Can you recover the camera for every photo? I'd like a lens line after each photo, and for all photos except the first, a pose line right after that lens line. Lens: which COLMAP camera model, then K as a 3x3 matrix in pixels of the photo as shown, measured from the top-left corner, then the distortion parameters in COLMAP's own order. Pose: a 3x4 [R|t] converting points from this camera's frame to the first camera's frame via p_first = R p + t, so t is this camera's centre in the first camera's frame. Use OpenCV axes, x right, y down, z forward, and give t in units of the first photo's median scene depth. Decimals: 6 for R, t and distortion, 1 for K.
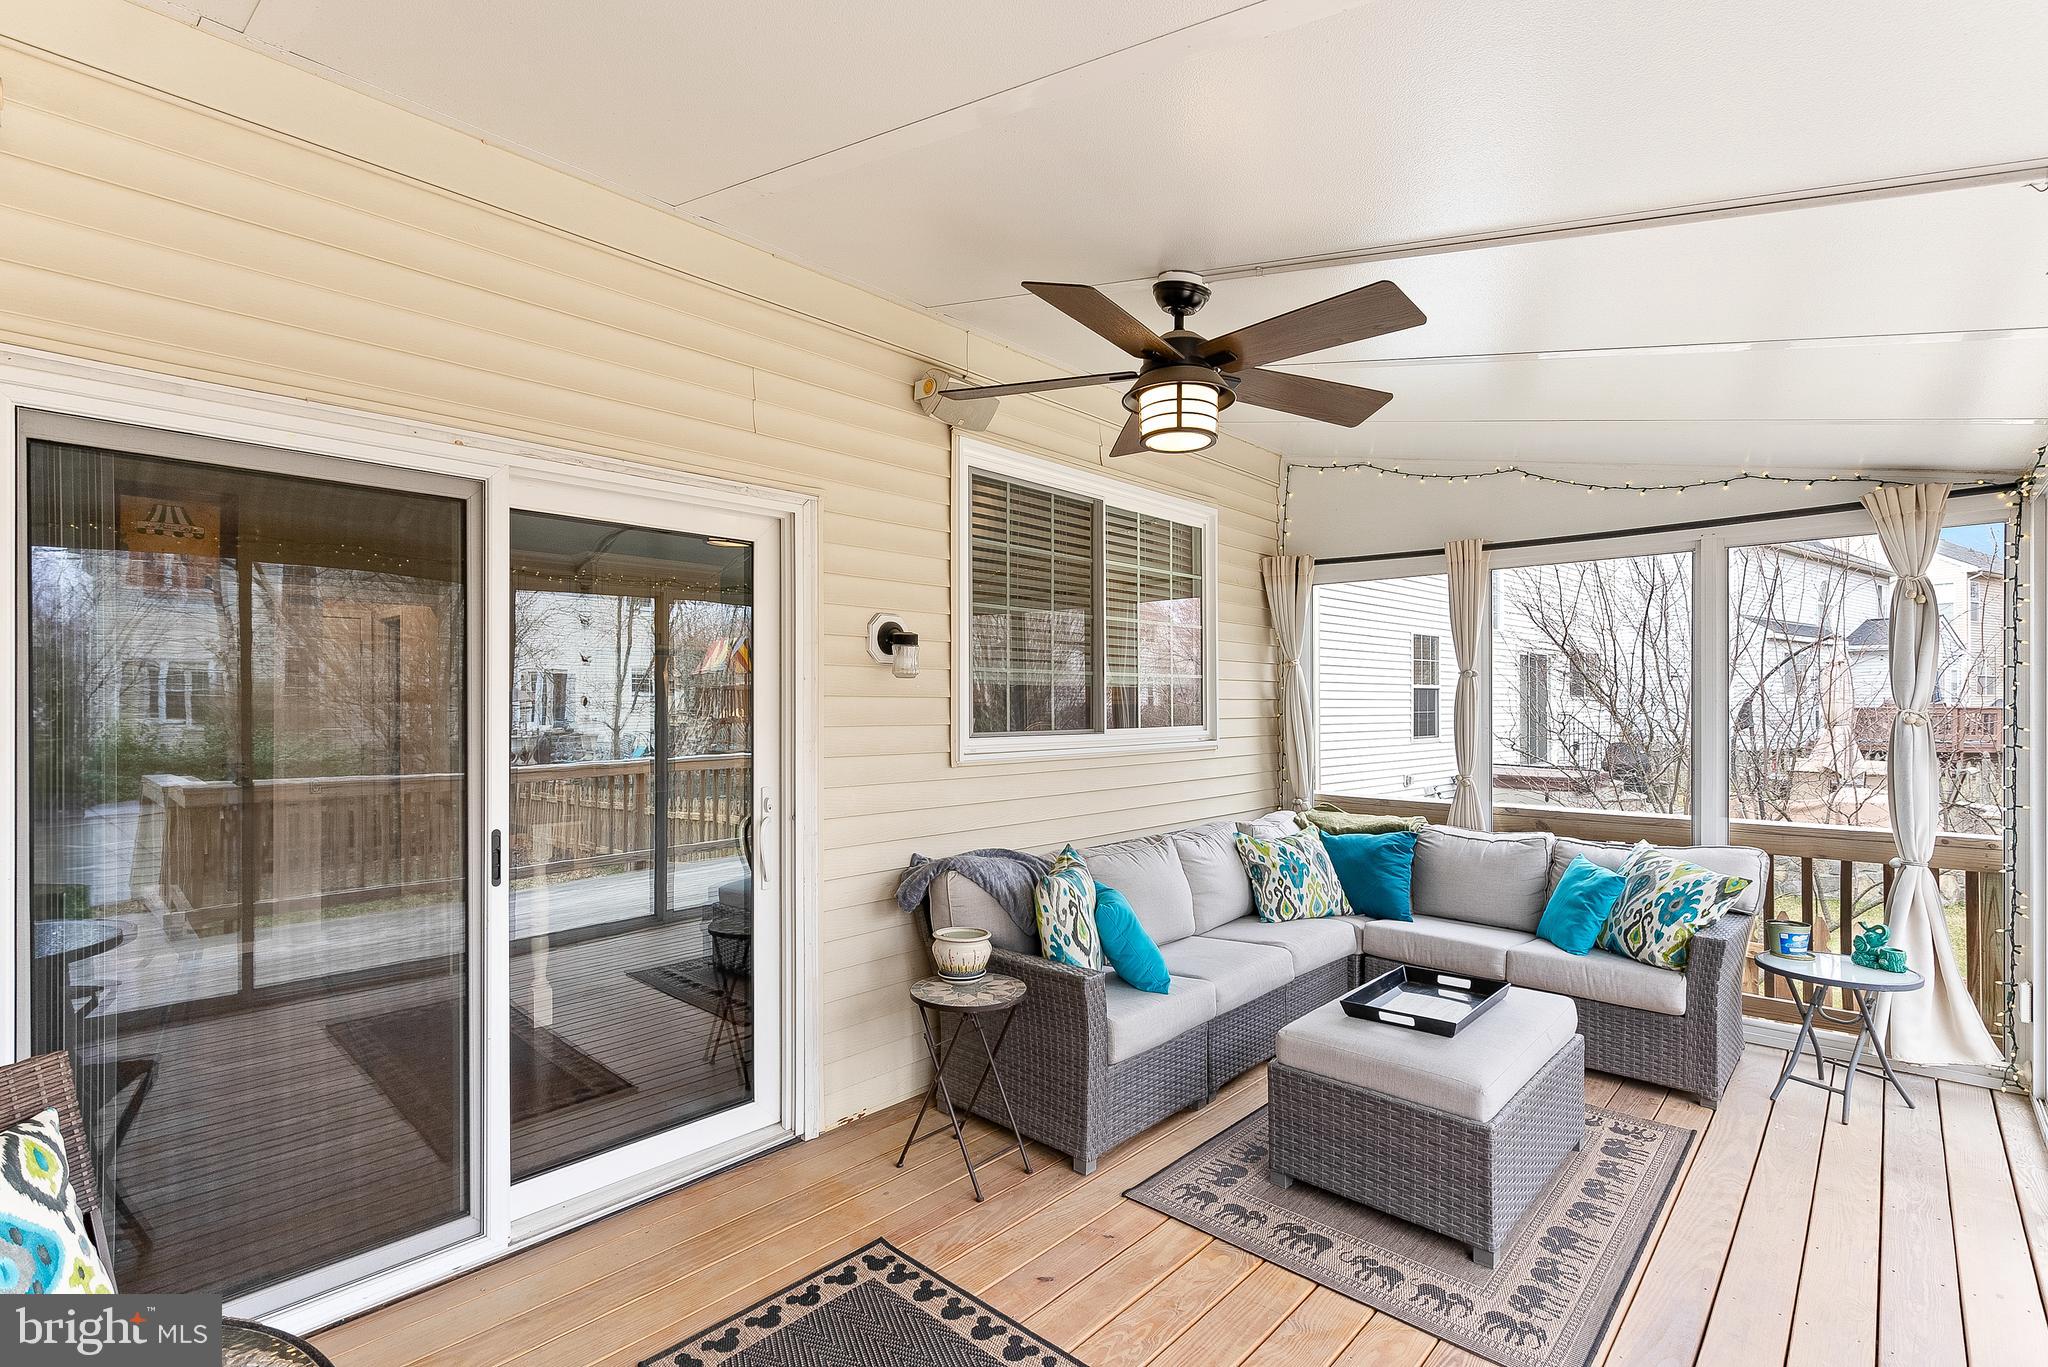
lens RADIAL K [[937.3, 0, 1016.1], [0, 937.3, 713.2], [0, 0, 1]] dist [-0.002618, 0.001705]
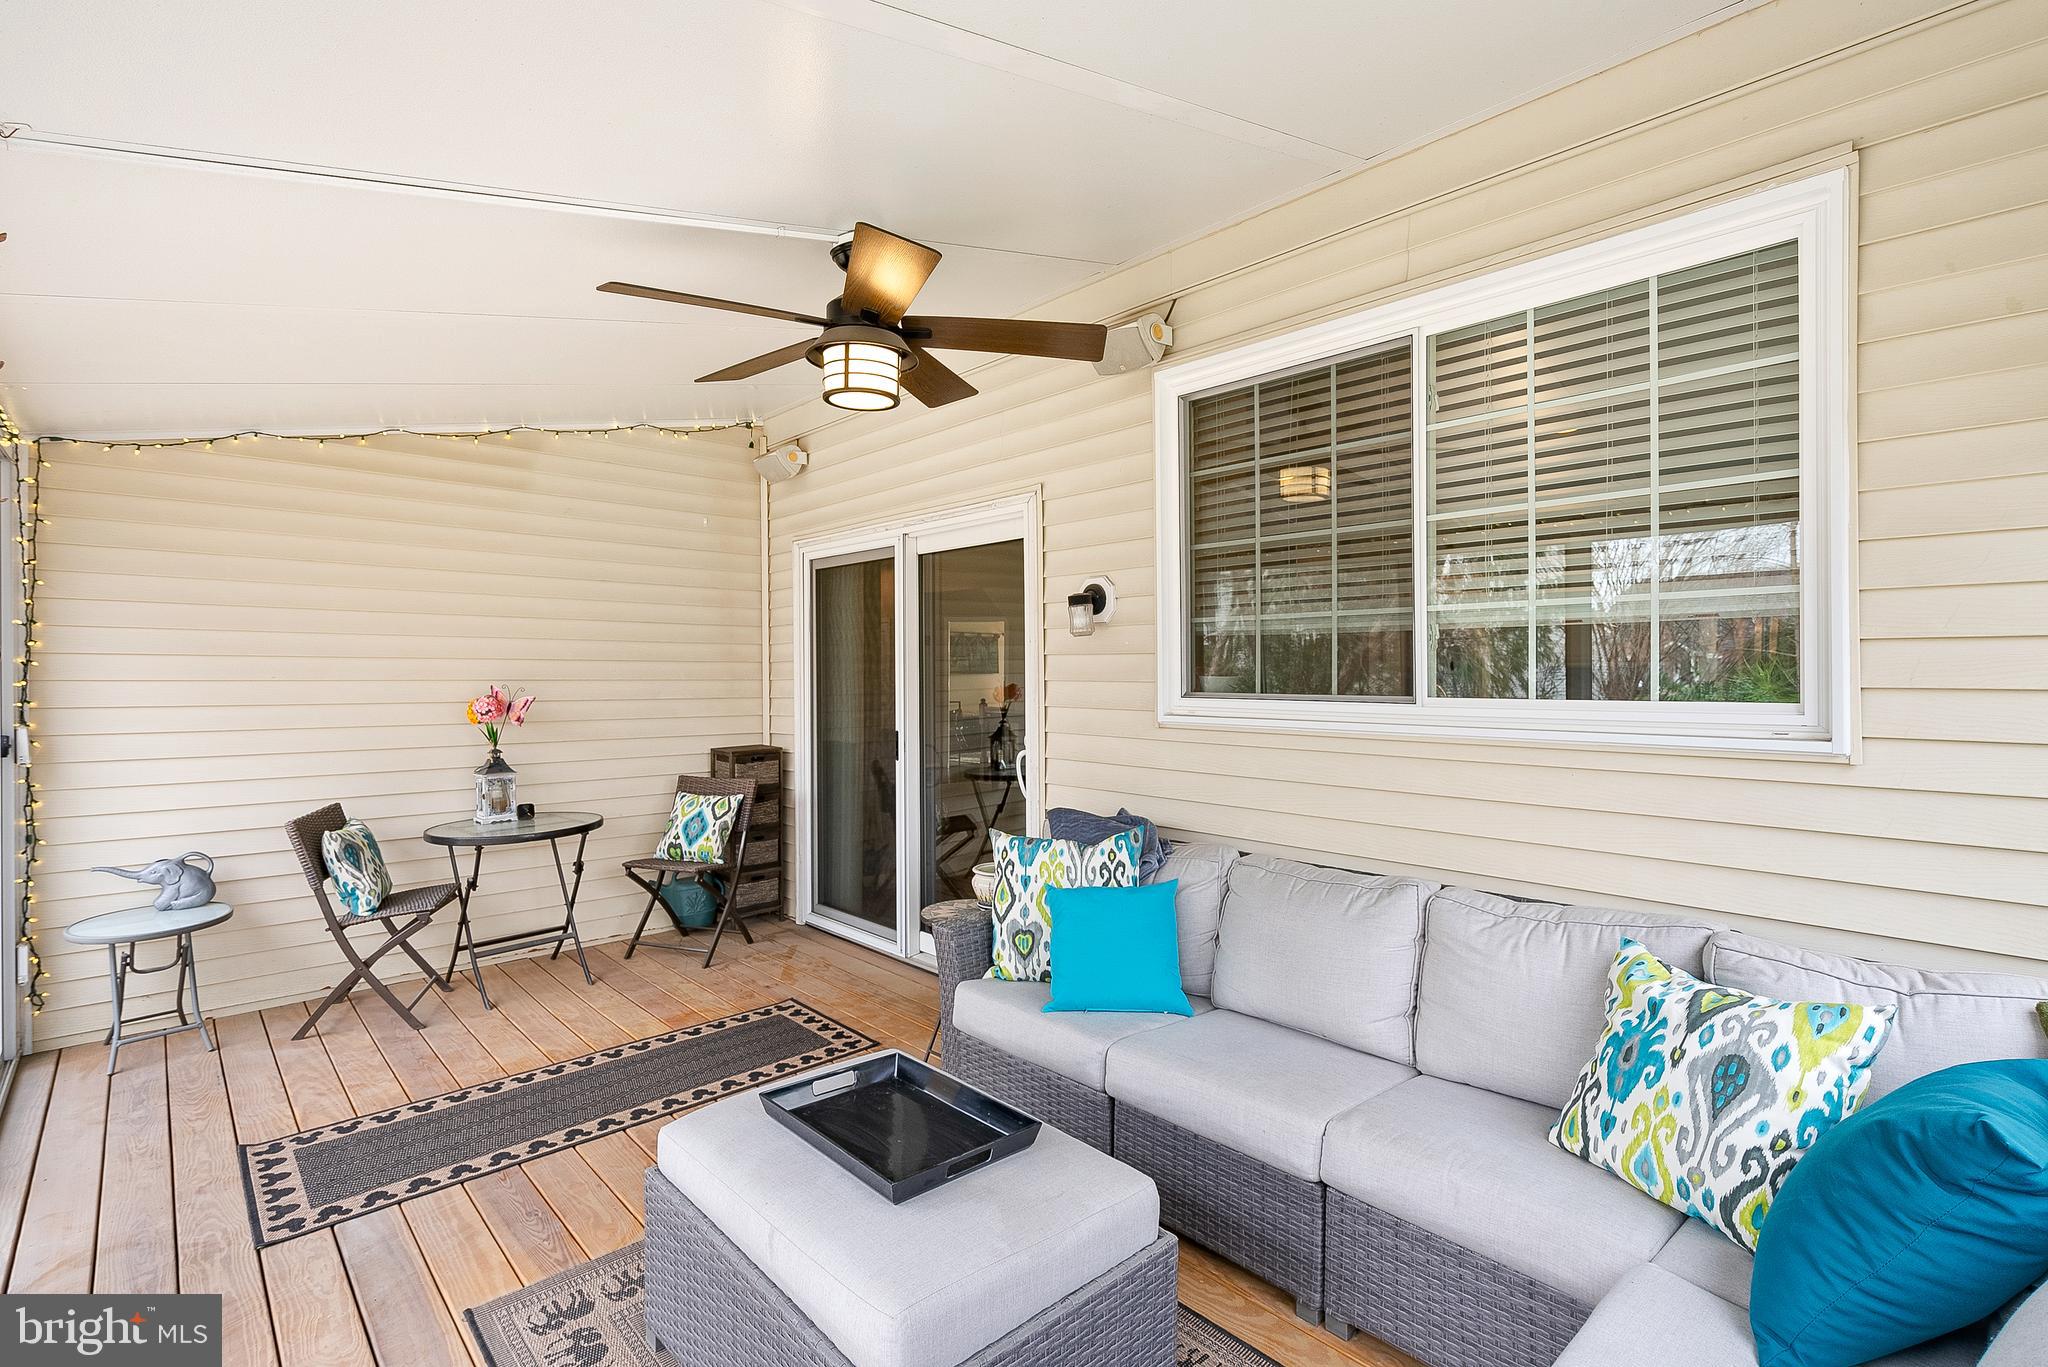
lens RADIAL K [[937.3, 0, 1023.5], [0, 937.3, 671.3], [0, 0, 1]] dist [-0.002618, 0.001705]
pose [[-0.069639, 0.000966, -0.997572, 1.357857], [-0.006294, 0.999979, 0.001407, 0.001056], [0.997552, 0.006377, -0.069632, 1.436473]]
